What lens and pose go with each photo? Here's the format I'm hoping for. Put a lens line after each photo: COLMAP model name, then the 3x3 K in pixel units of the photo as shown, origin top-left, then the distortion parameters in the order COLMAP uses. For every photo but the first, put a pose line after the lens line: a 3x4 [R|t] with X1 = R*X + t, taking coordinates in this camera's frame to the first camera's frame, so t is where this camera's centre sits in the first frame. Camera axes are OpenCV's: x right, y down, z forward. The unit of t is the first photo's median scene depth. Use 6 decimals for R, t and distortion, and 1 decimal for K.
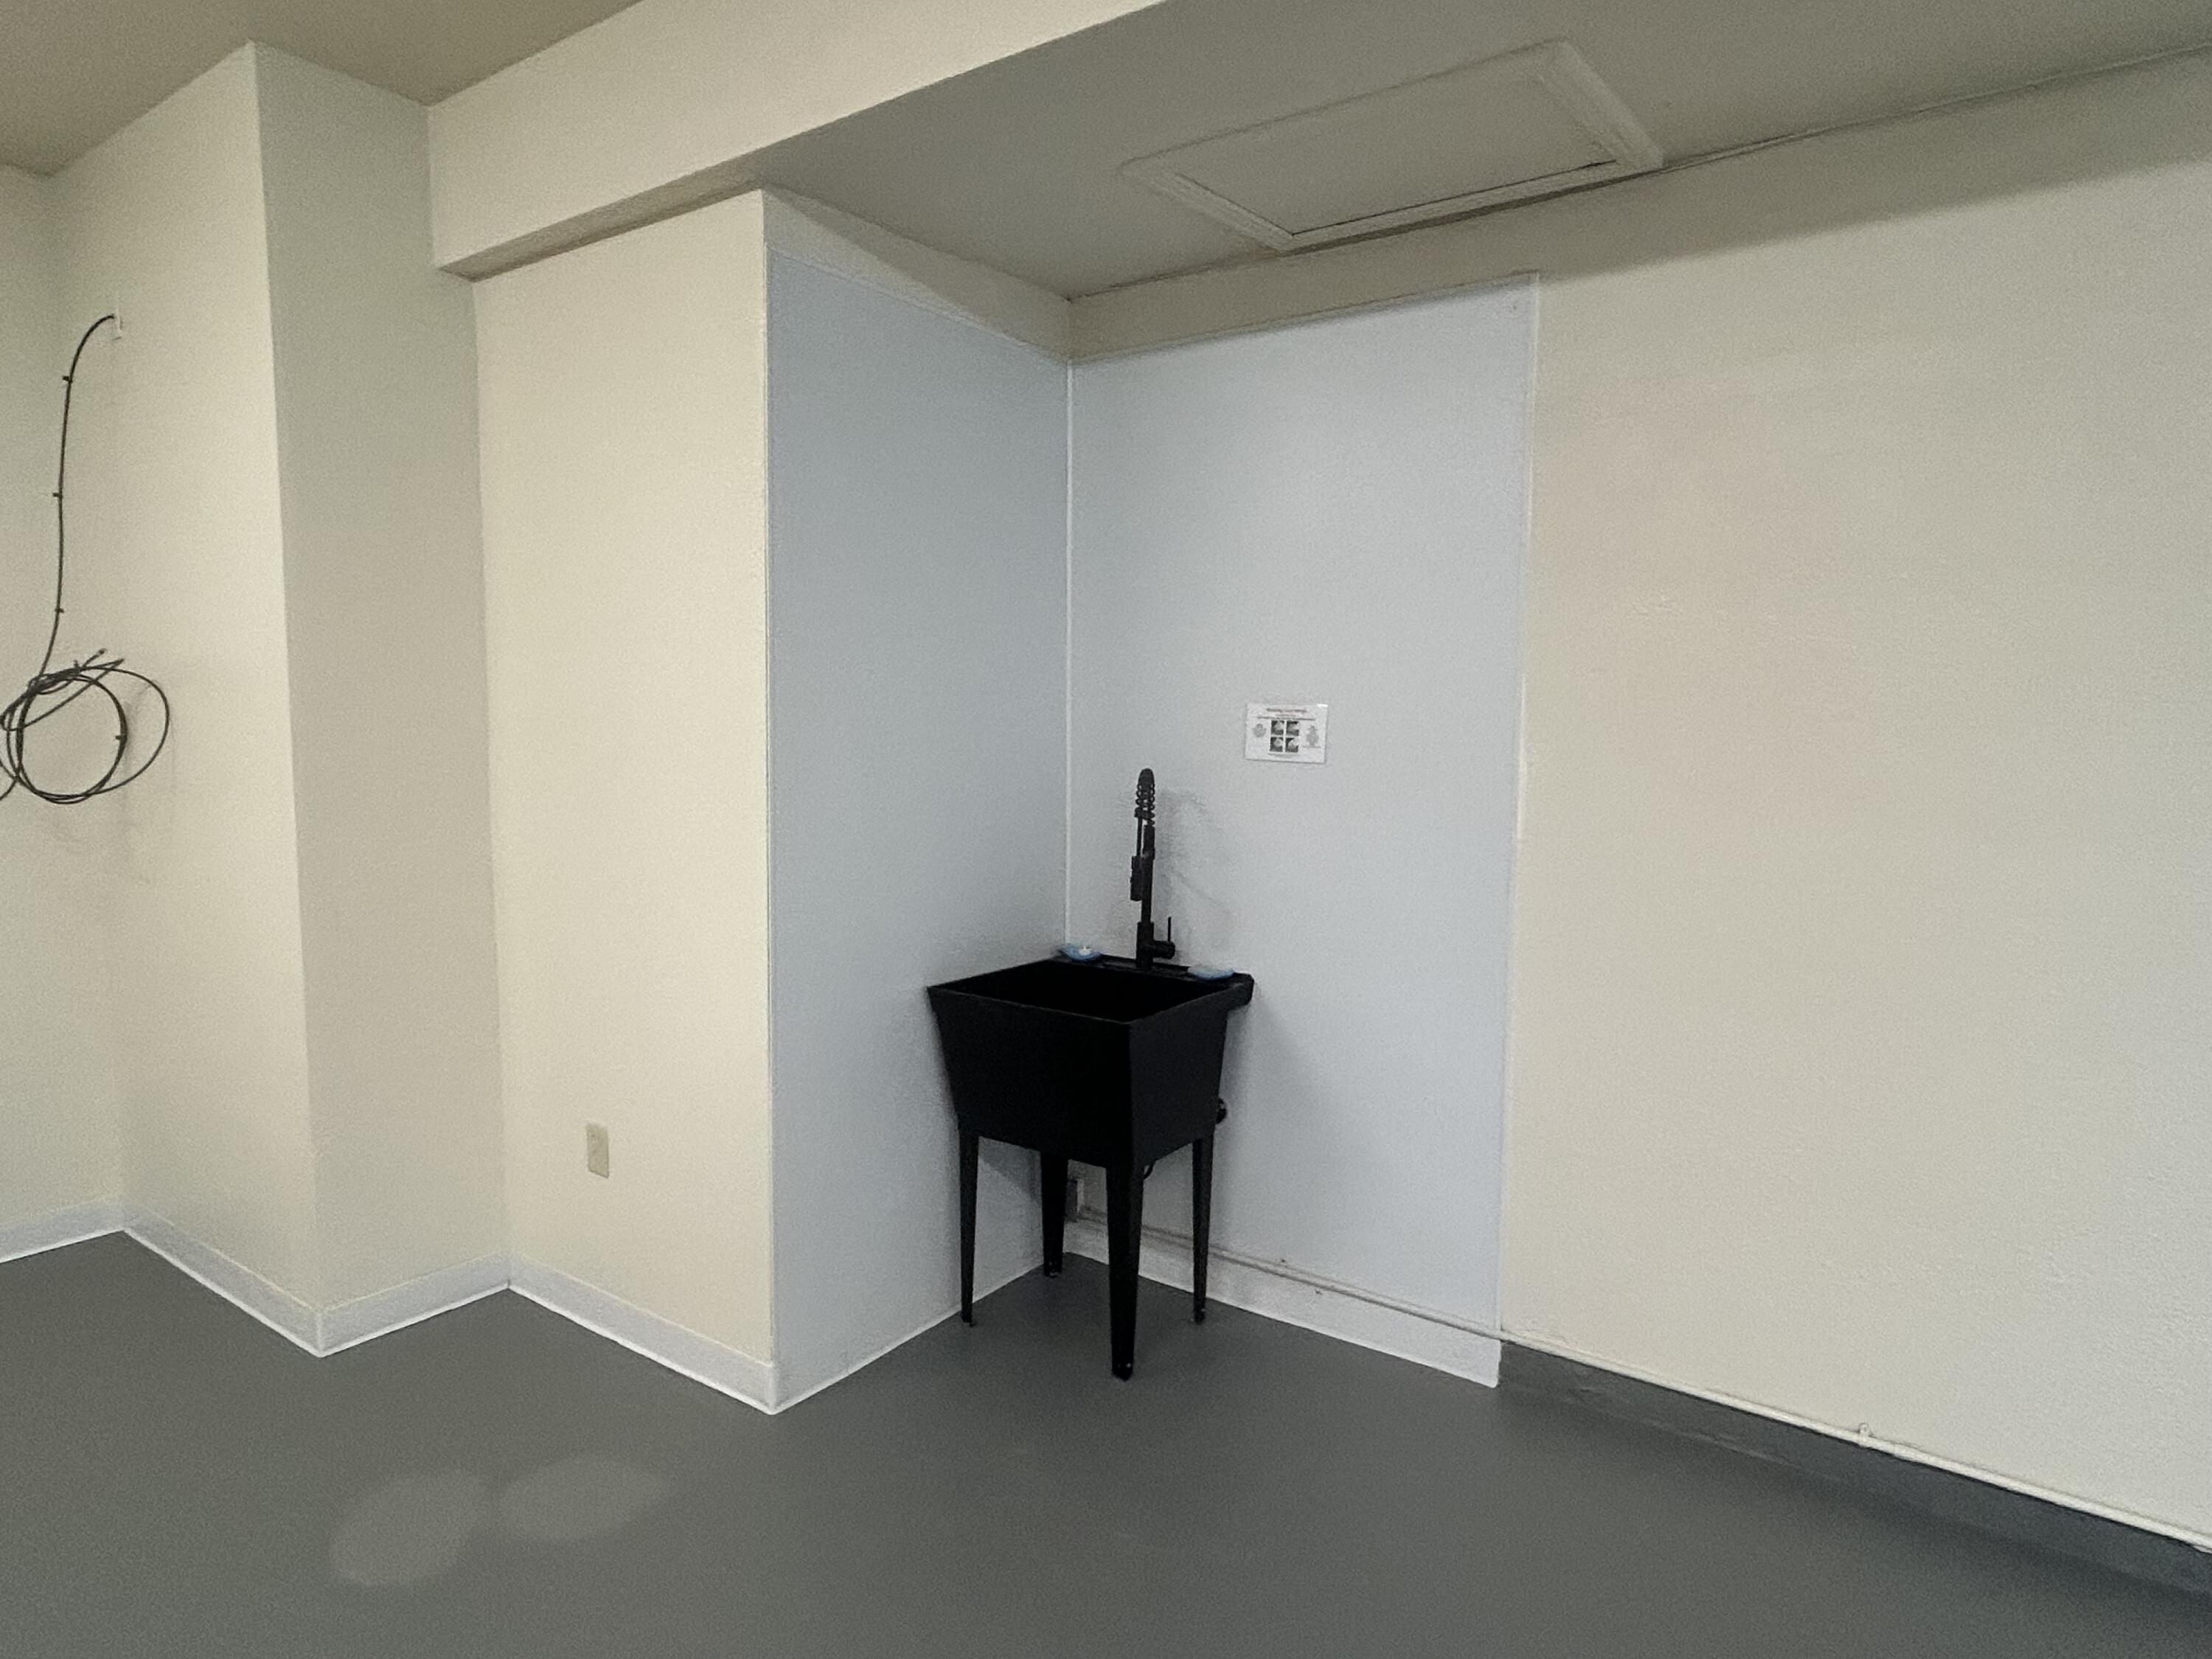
lens RADIAL K [[1292.7, 0, 1105.4], [0, 1292.7, 819.4], [0, 0, 1]] dist [-0.007148, -0.000829]
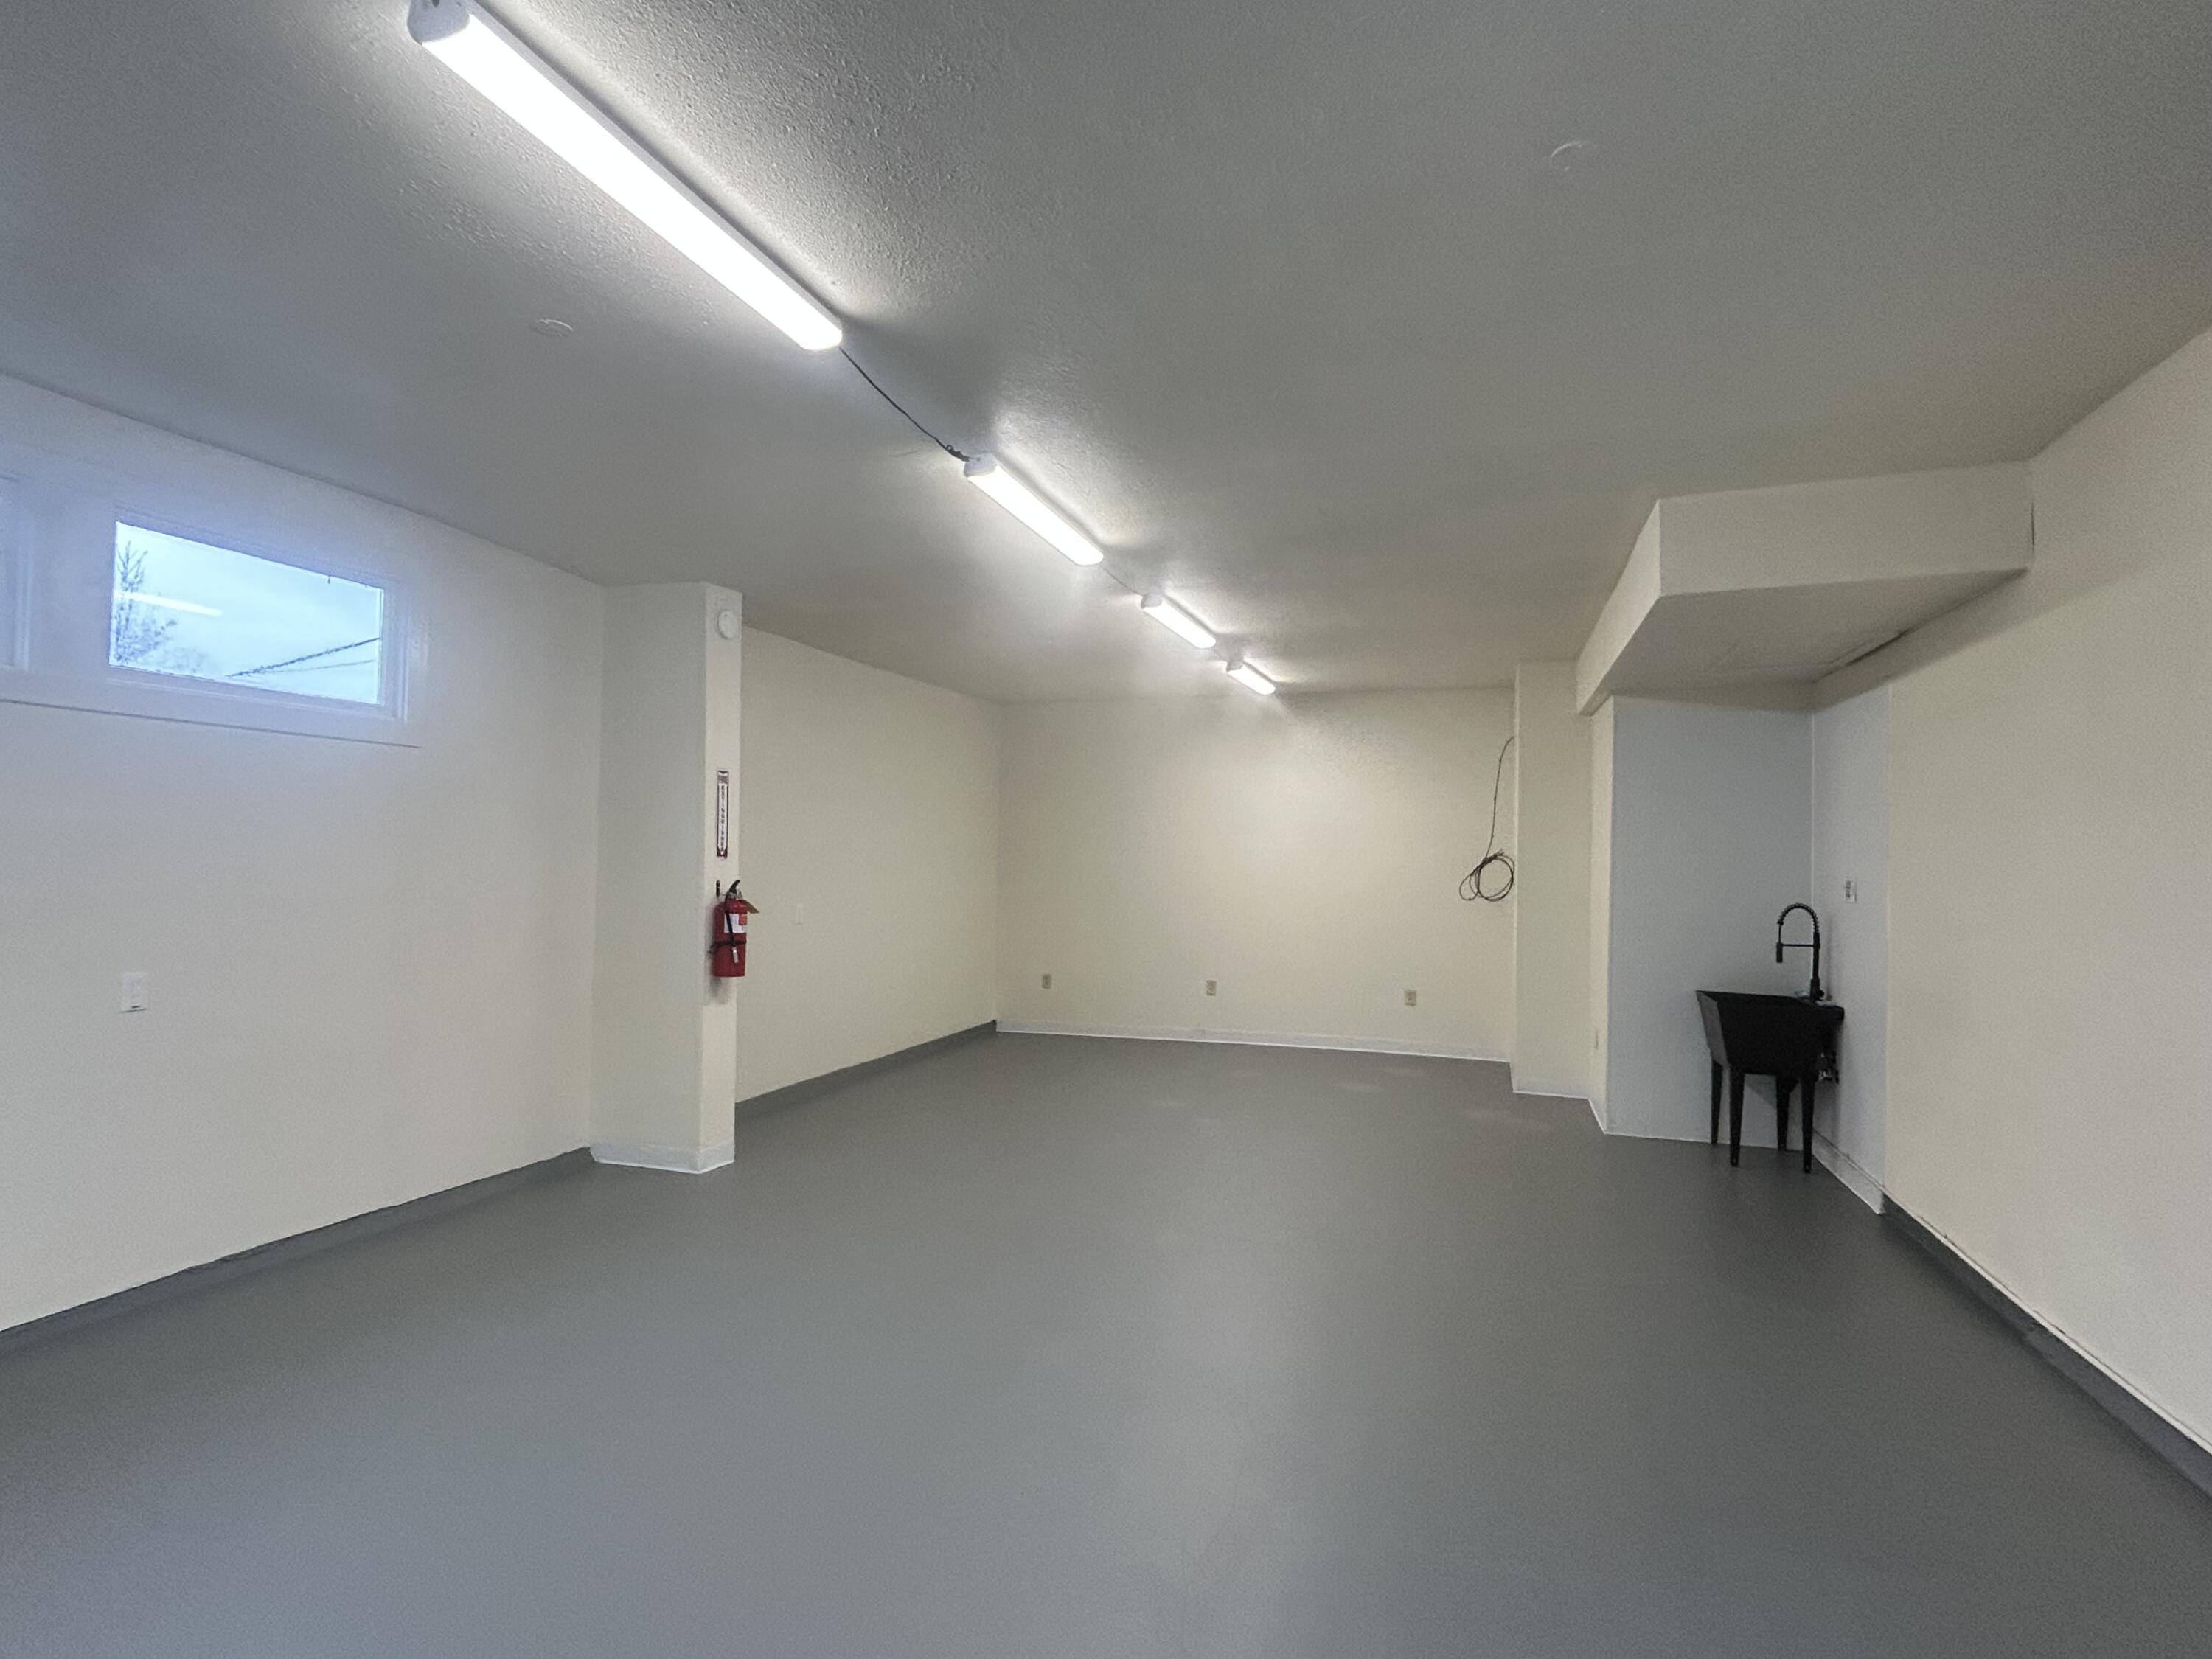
lens RADIAL K [[1168.0, 0, 1102.1], [0, 1168.0, 839.1], [0, 0, 1]] dist [0.000402, 0.000024]
pose [[0.306773, -0.012253, -0.951704, 1.476034], [-0.088034, 0.995265, -0.041191, 0.034036], [0.947703, 0.096418, 0.304242, -0.672323]]
